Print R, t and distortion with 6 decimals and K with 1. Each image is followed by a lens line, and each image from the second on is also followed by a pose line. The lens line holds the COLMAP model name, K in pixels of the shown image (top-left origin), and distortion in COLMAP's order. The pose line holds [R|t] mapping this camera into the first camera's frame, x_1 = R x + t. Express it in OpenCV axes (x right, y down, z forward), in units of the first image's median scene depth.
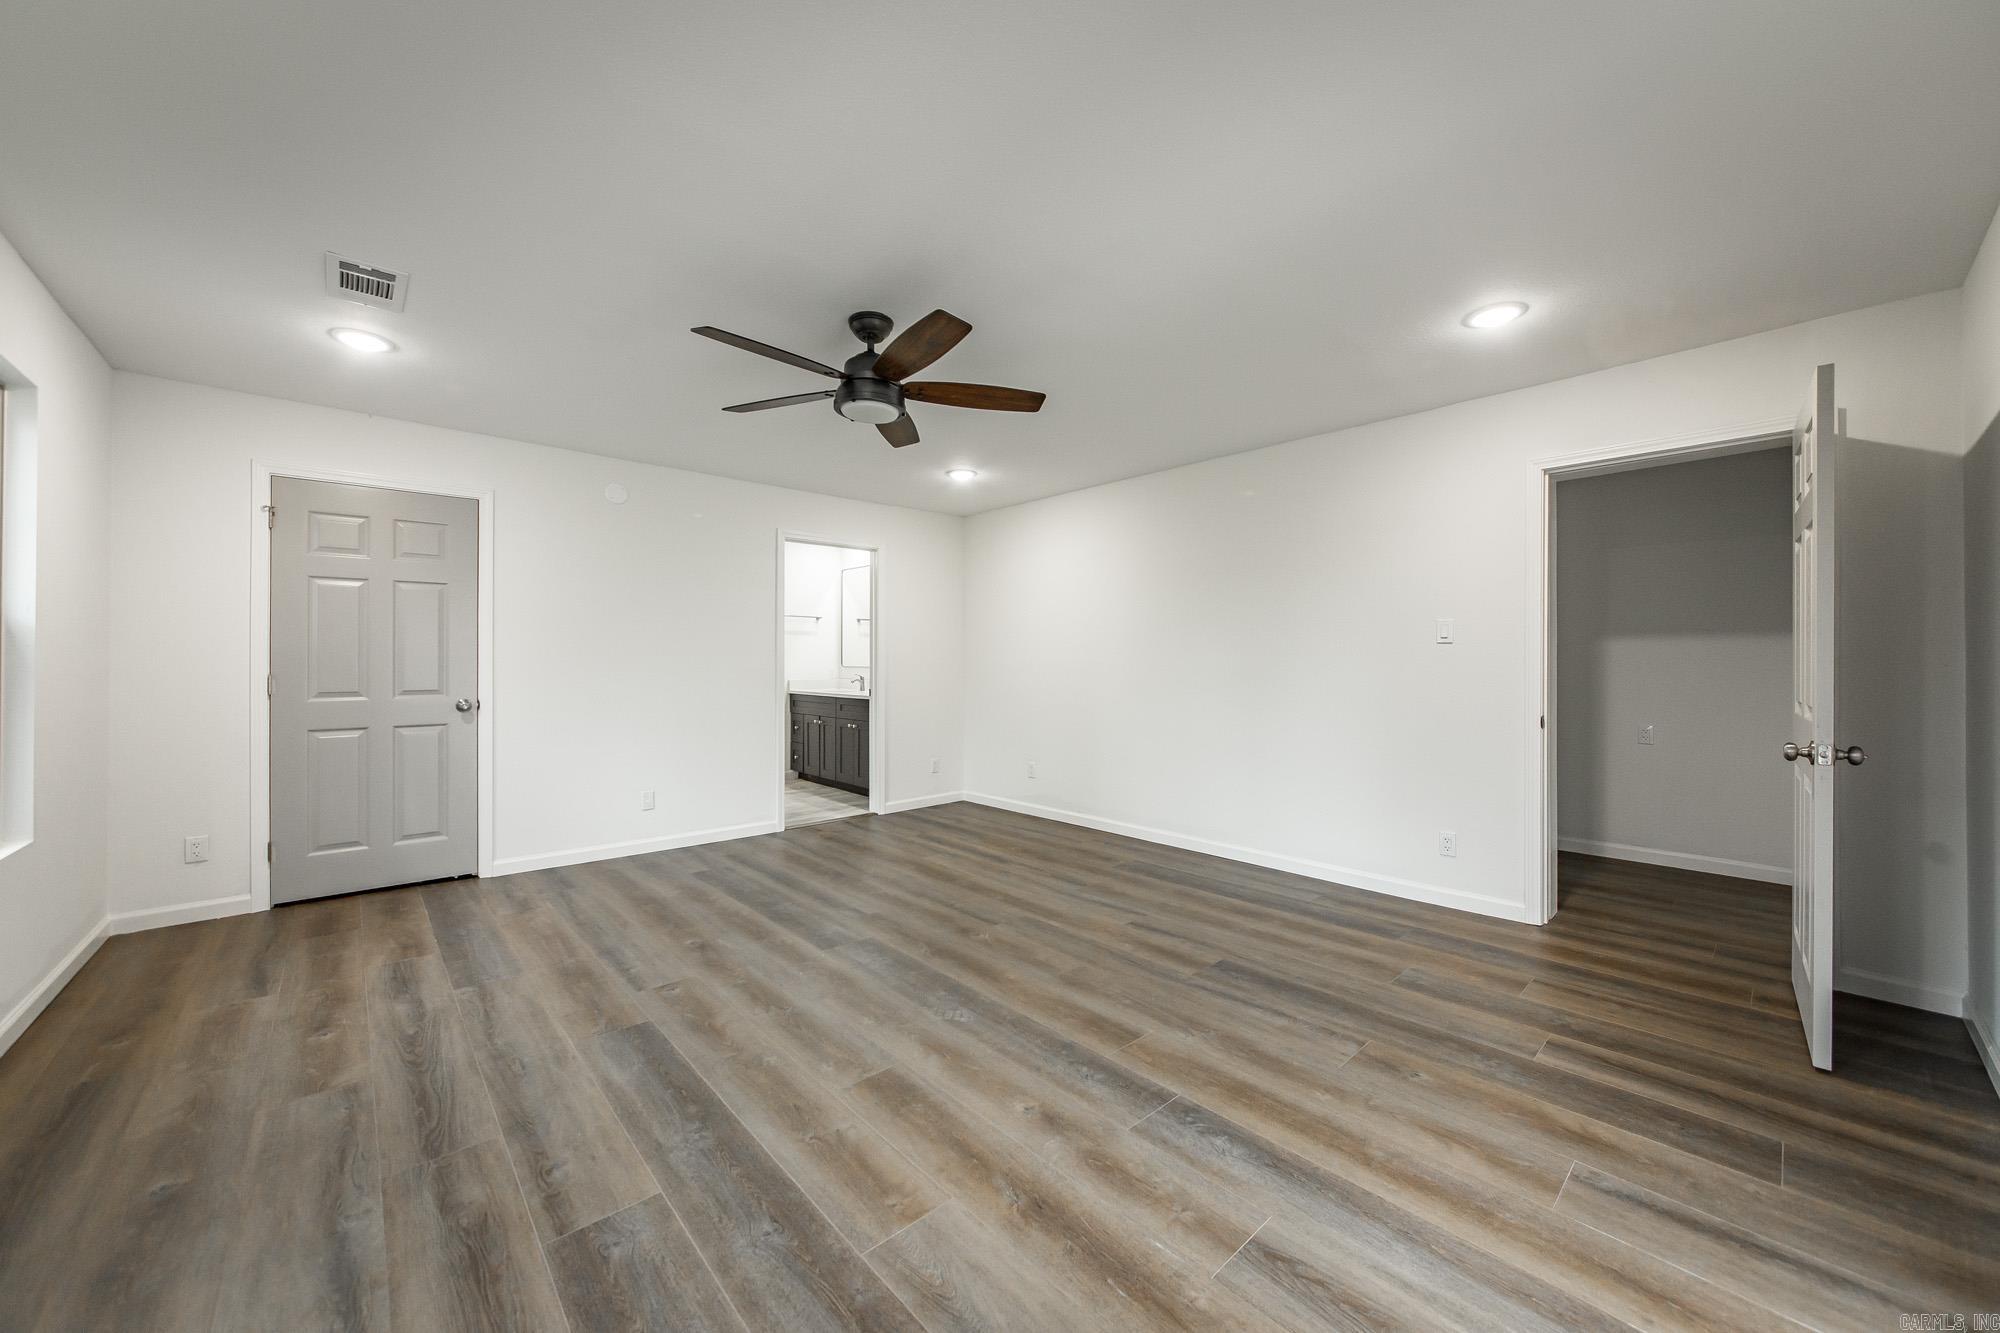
lens RADIAL K [[732.0, 0, 1011.8], [0, 732.0, 657.1], [0, 0, 1]] dist [-0.012169, 0.001939]
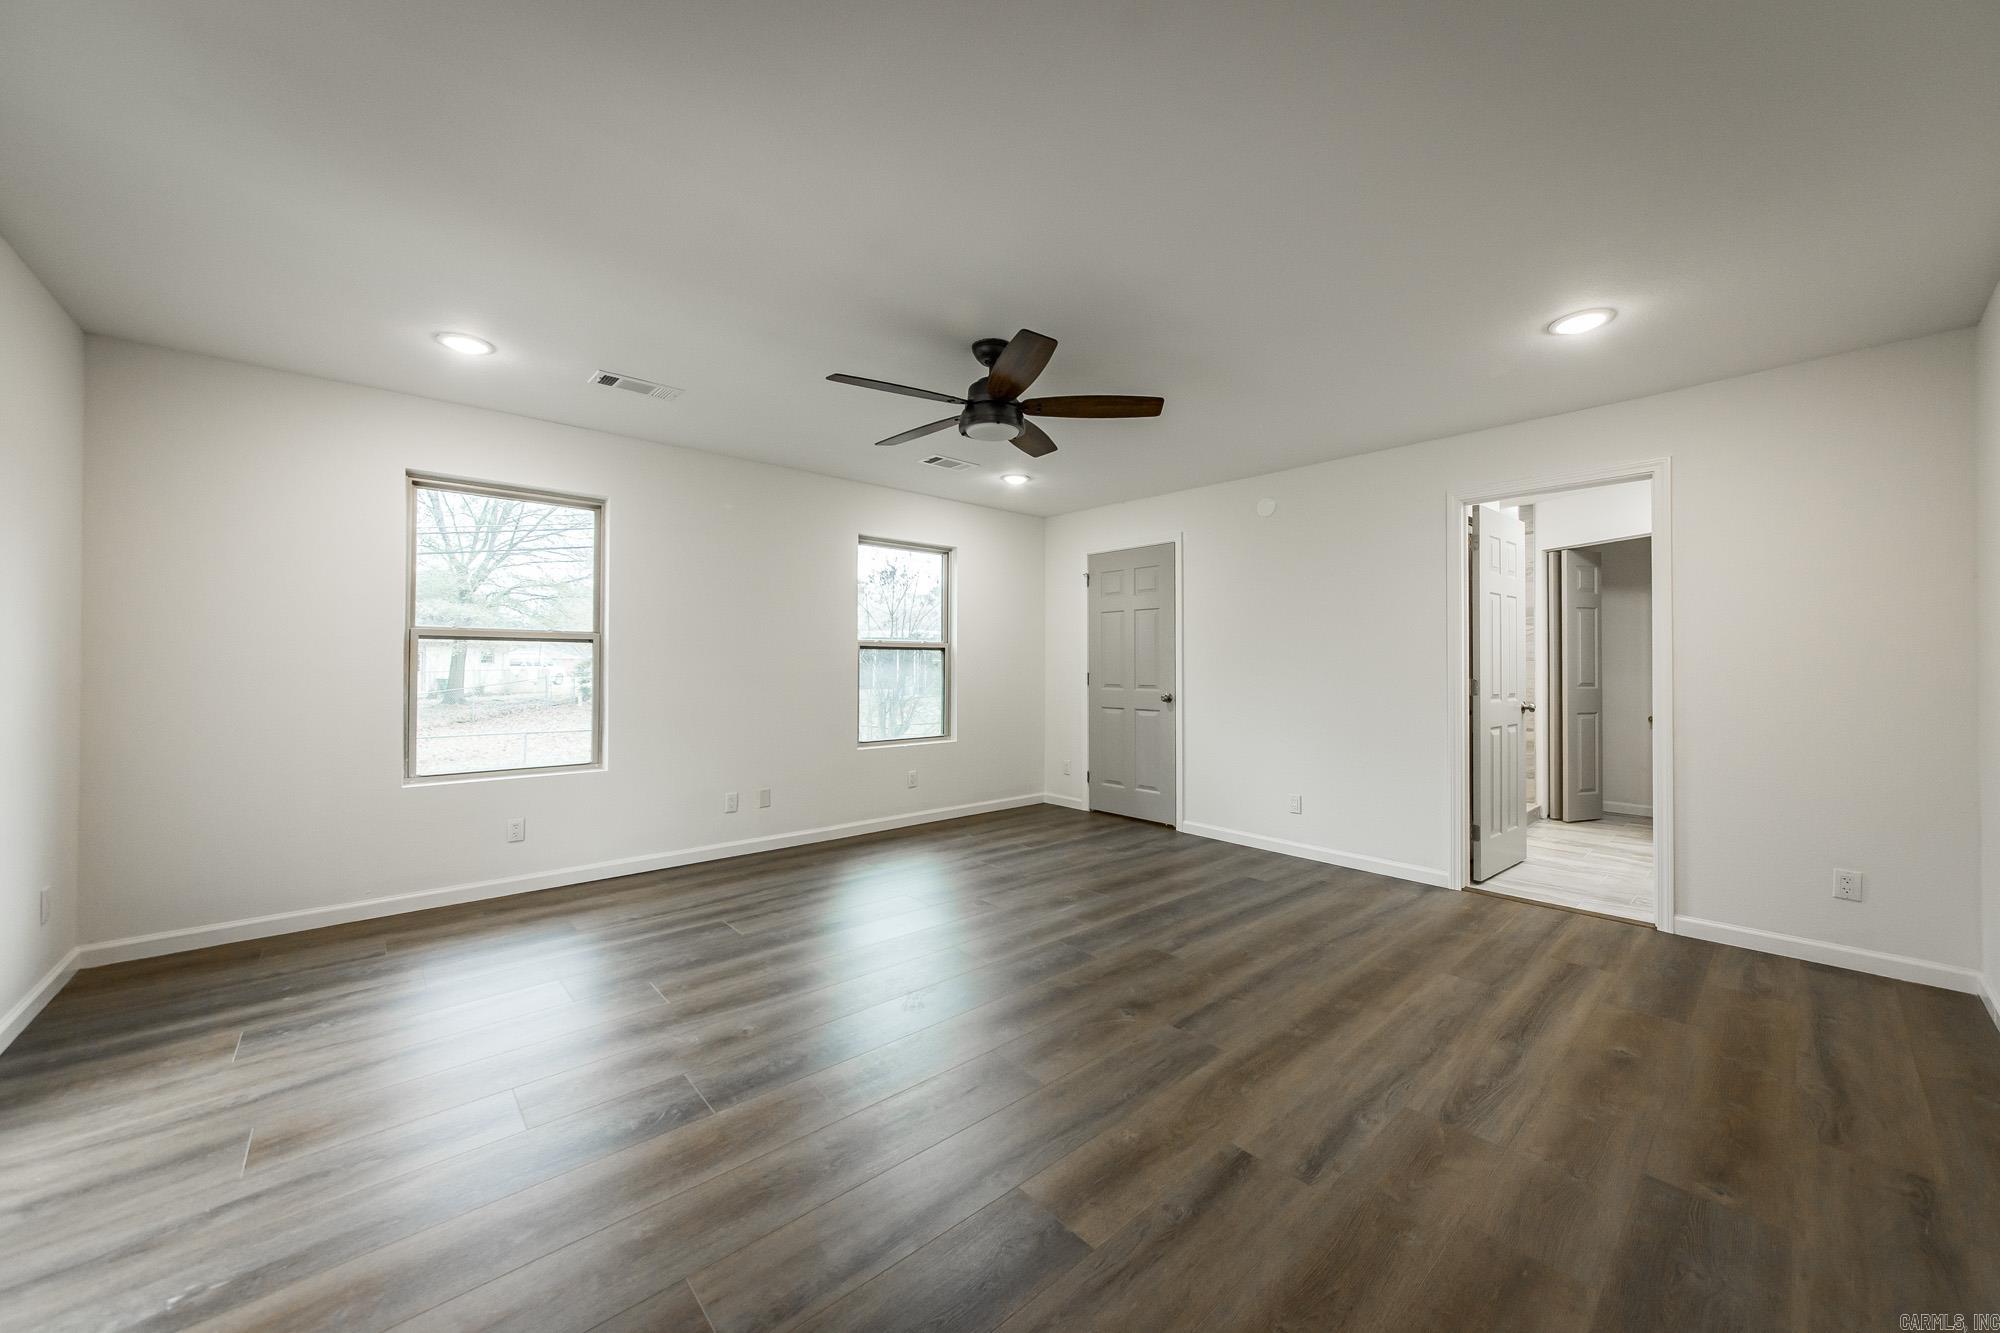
lens RADIAL K [[732.0, 0, 997.6], [0, 732.0, 666.4], [0, 0, 1]] dist [-0.012169, 0.001939]
pose [[-0.021969, 0.005352, -0.999744, 0.689777], [-0.000729, 0.999985, 0.005369, 0.000968], [0.999758, 0.000846, -0.021964, 0.814106]]
